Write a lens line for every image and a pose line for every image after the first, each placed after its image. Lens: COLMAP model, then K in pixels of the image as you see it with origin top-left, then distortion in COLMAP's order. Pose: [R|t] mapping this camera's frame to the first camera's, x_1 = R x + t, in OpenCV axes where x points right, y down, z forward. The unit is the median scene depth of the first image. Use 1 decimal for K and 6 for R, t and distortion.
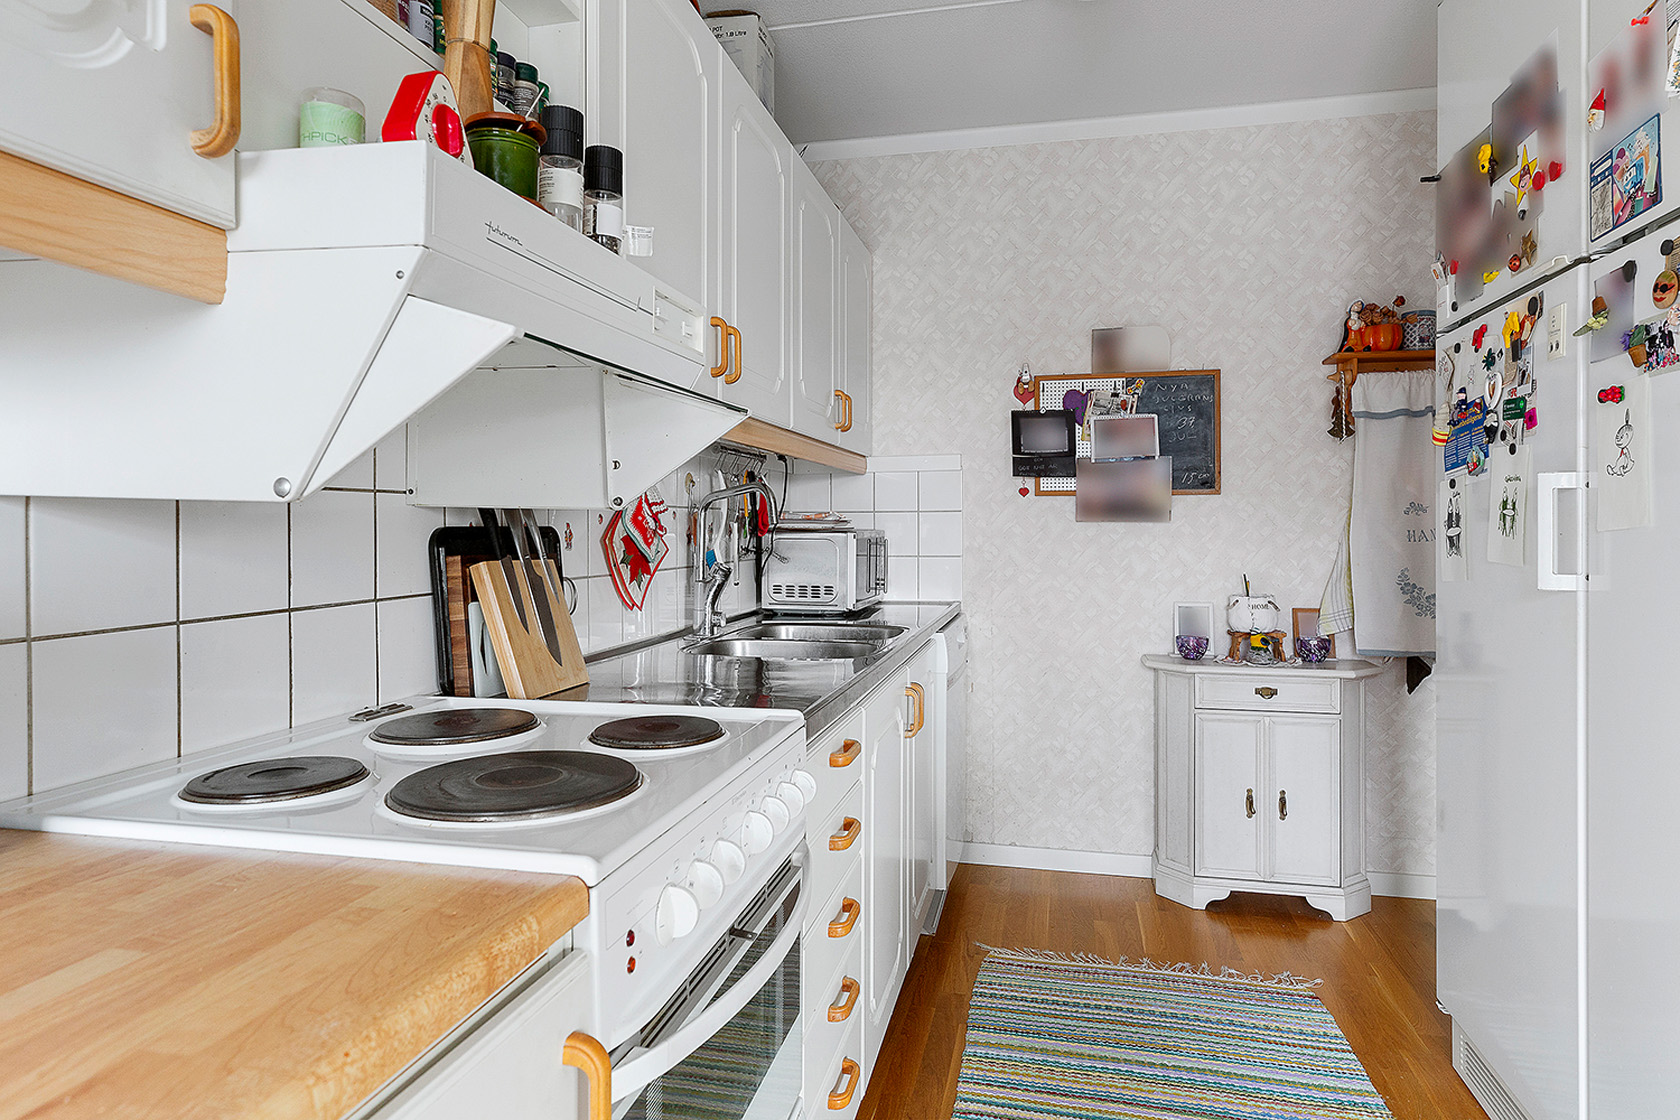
lens RADIAL K [[955.7, 0, 838.7], [0, 955.7, 526.2], [0, 0, 1]] dist [-0.001948, -0.000782]
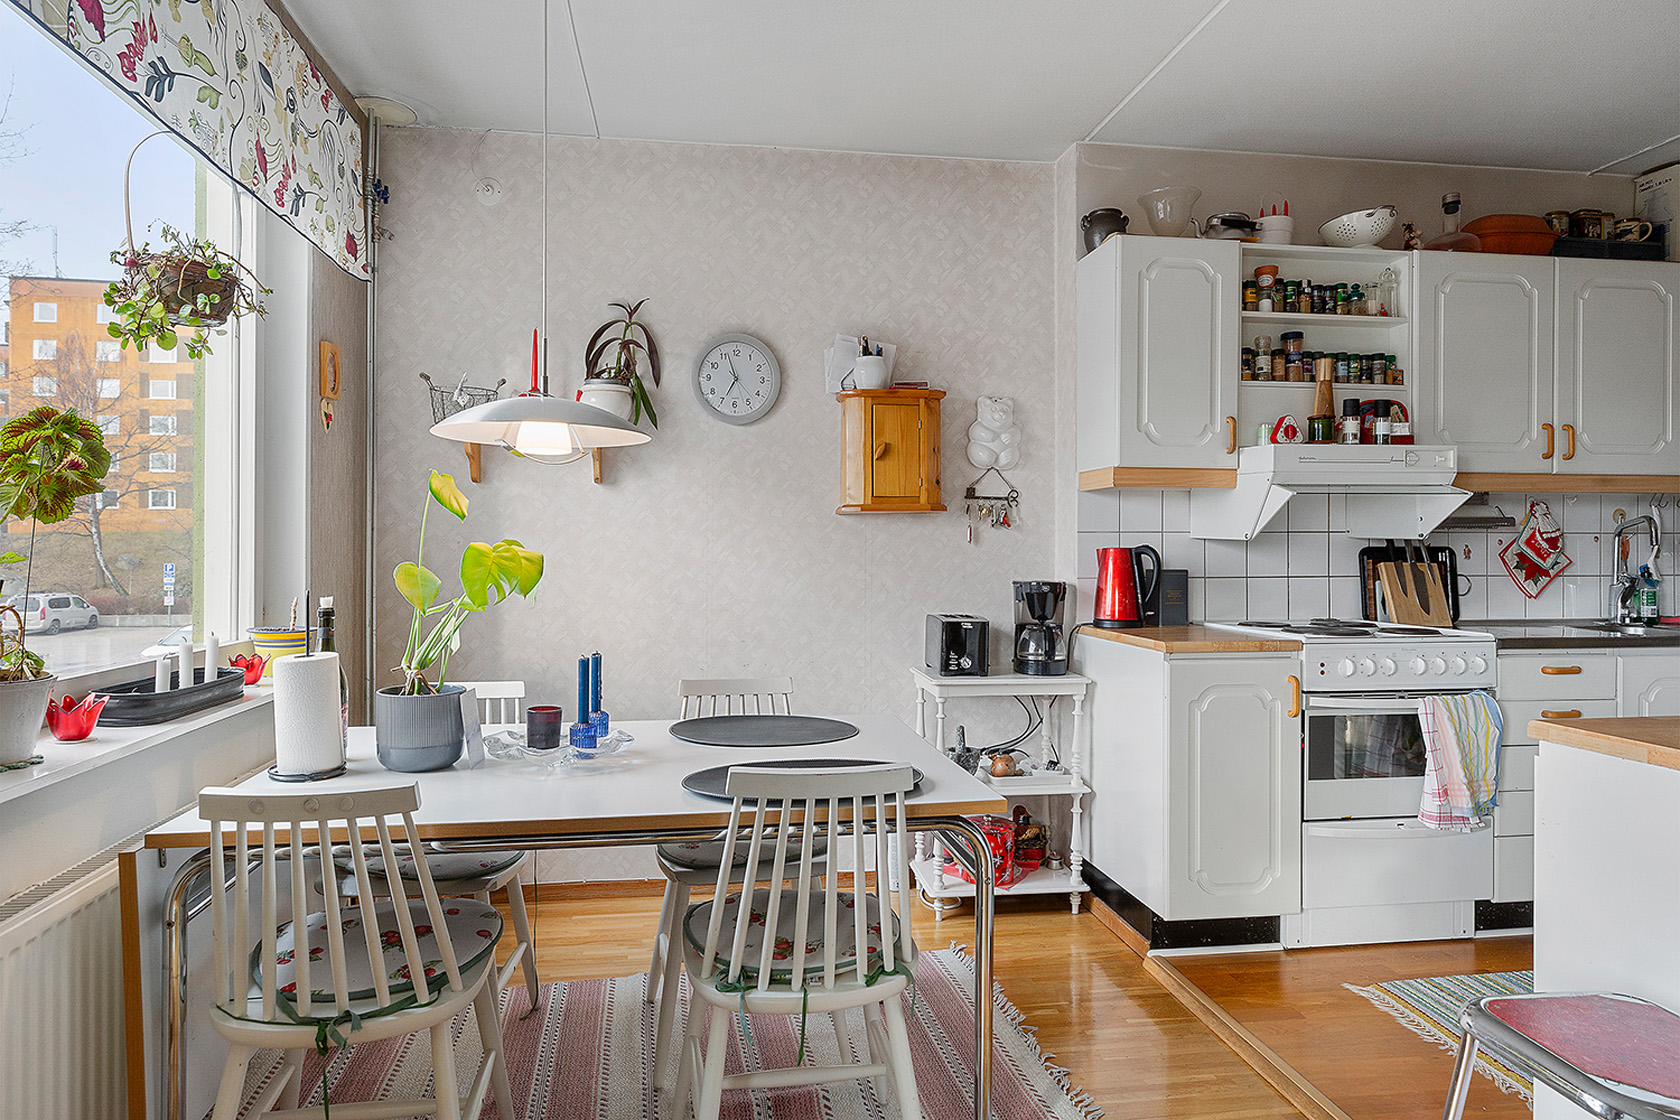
lens RADIAL K [[976.6, 0, 840.0], [0, 976.6, 560.0], [0, 0, 1]] dist [-0.000693, -0.000510]
pose [[0.377265, 0.013720, -0.926004, 1.244889], [-0.000948, 0.999895, 0.014429, -0.000347], [0.926105, -0.004566, 0.377238, -1.017697]]
